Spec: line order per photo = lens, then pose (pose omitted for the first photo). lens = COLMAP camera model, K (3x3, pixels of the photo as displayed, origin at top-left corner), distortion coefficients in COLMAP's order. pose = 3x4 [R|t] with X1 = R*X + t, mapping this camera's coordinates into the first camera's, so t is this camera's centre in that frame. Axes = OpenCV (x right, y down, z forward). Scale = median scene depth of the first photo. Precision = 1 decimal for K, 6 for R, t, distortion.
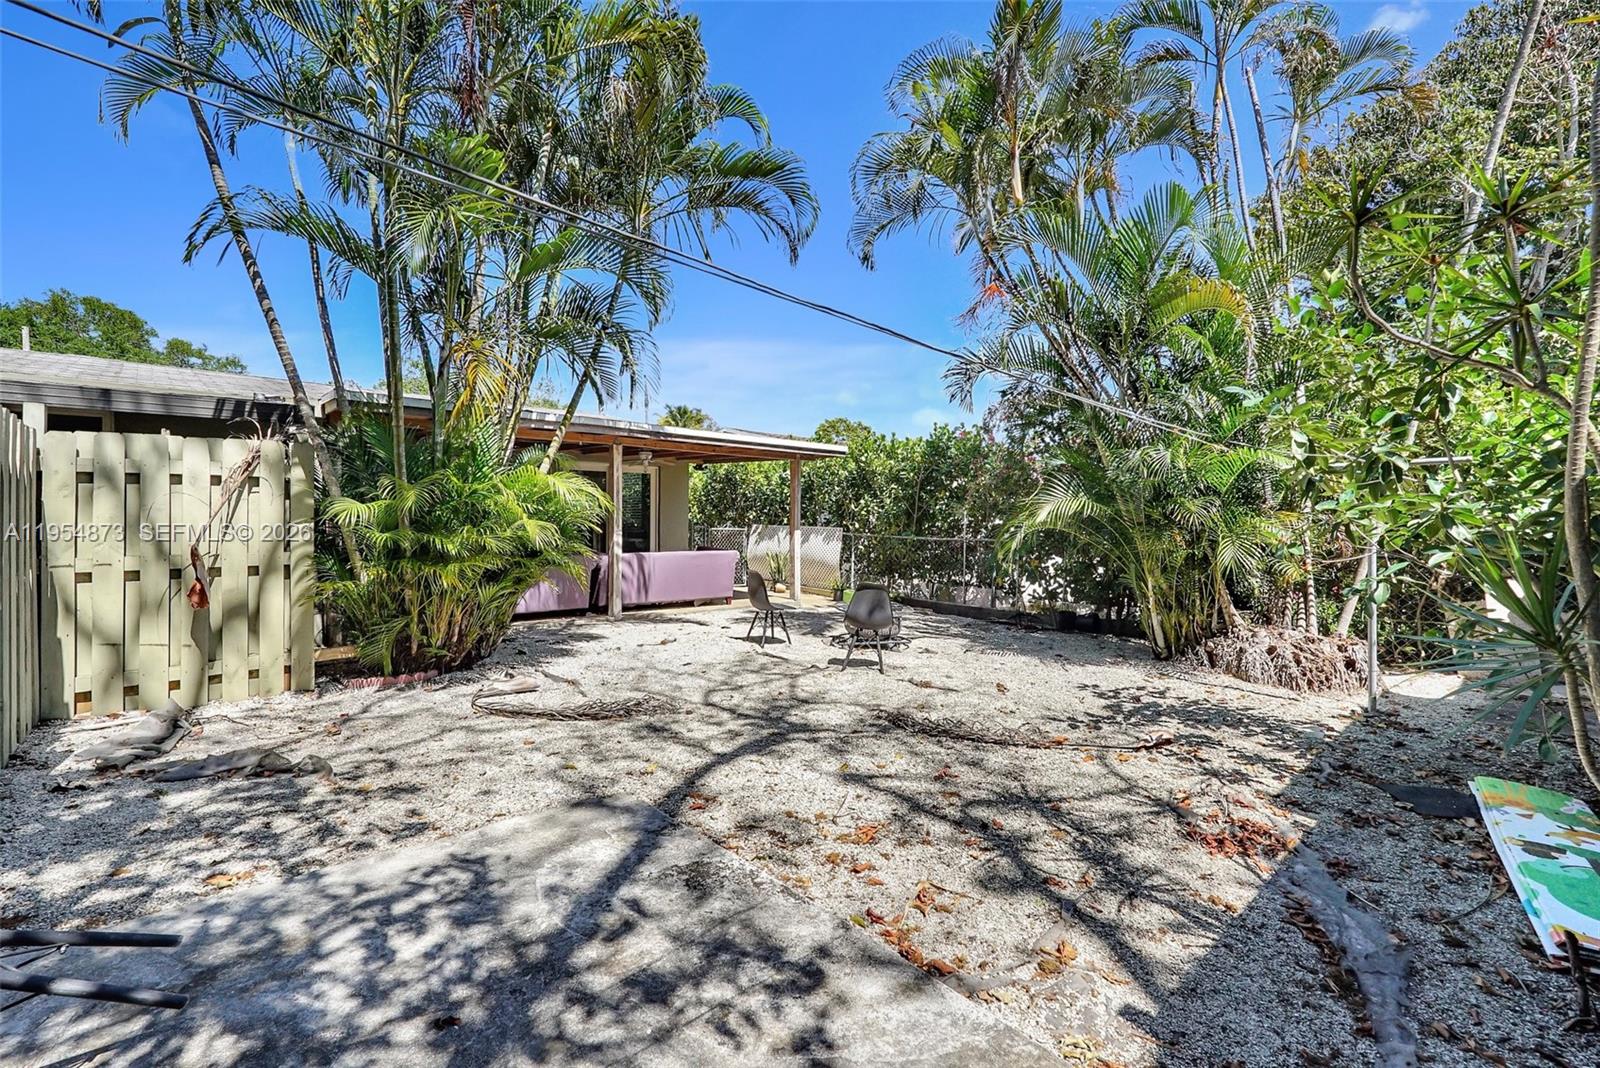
lens RADIAL K [[724.2, 0, 801.3], [0, 724.2, 522.6], [0, 0, 1]] dist [-0.002847, -0.000454]
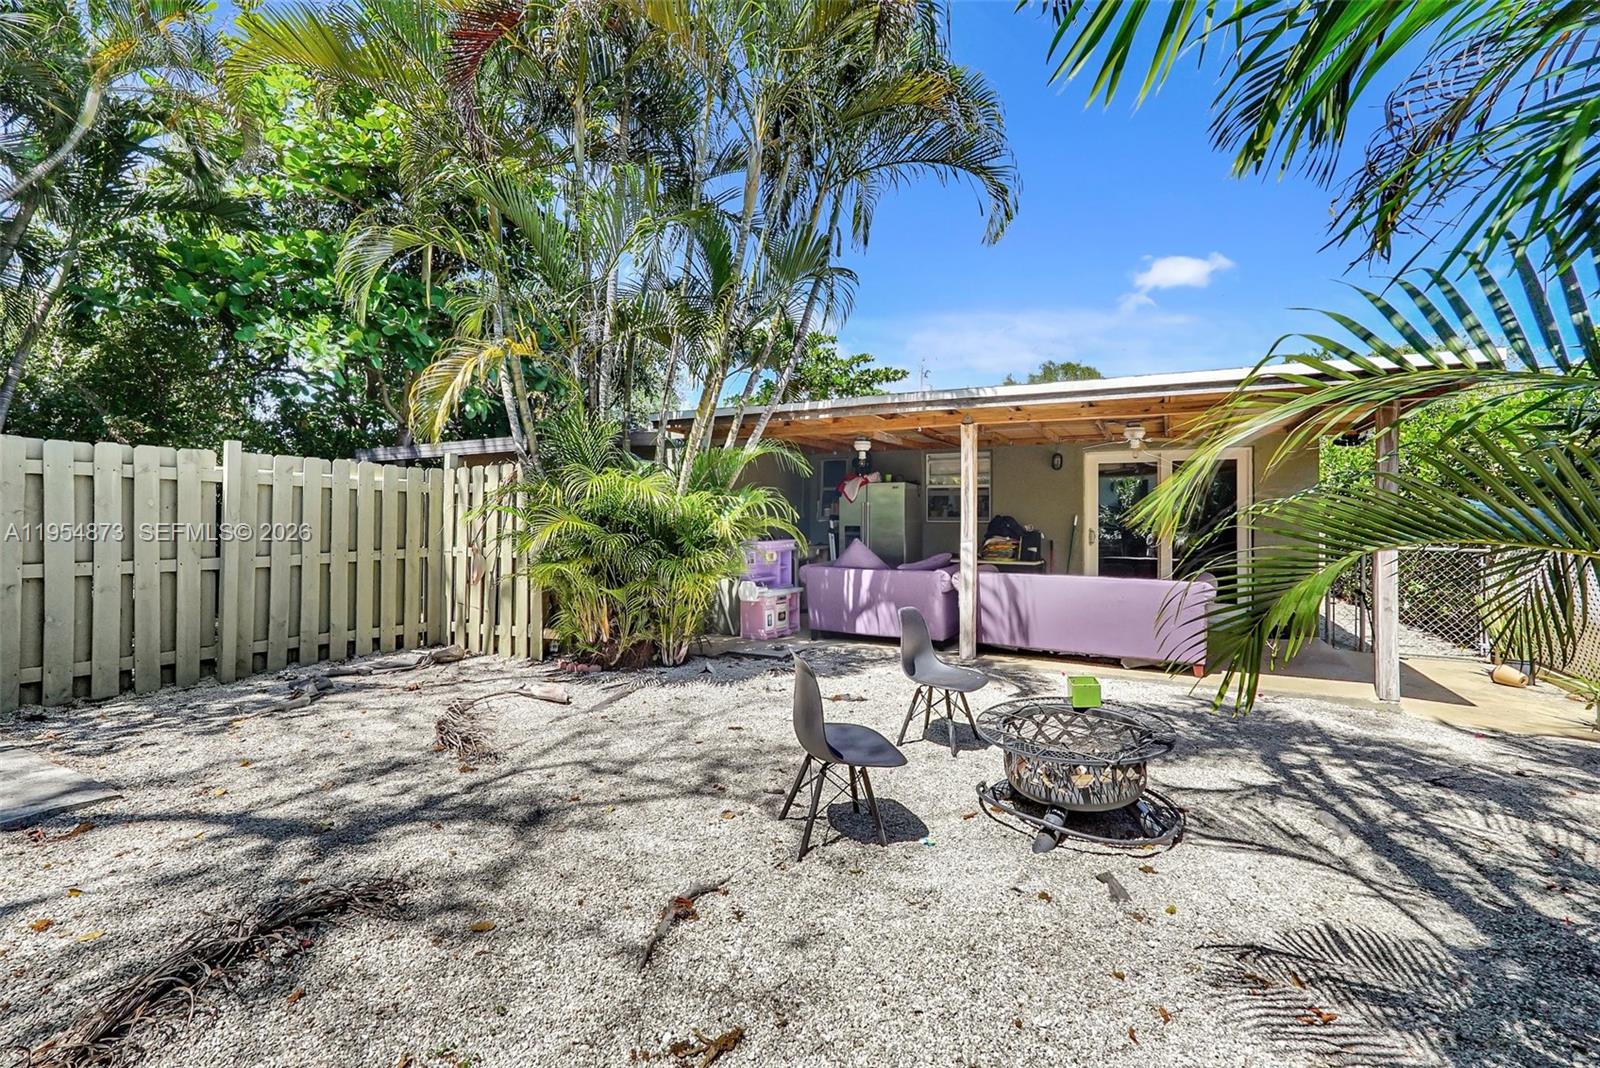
lens RADIAL K [[724.2, 0, 801.3], [0, 724.2, 522.6], [0, 0, 1]] dist [-0.002847, -0.000454]
pose [[0.349143, -0.008710, -0.937029, 0.870572], [-0.007220, 0.999902, -0.011984, -0.002945], [0.937042, 0.010949, 0.349046, 1.300289]]
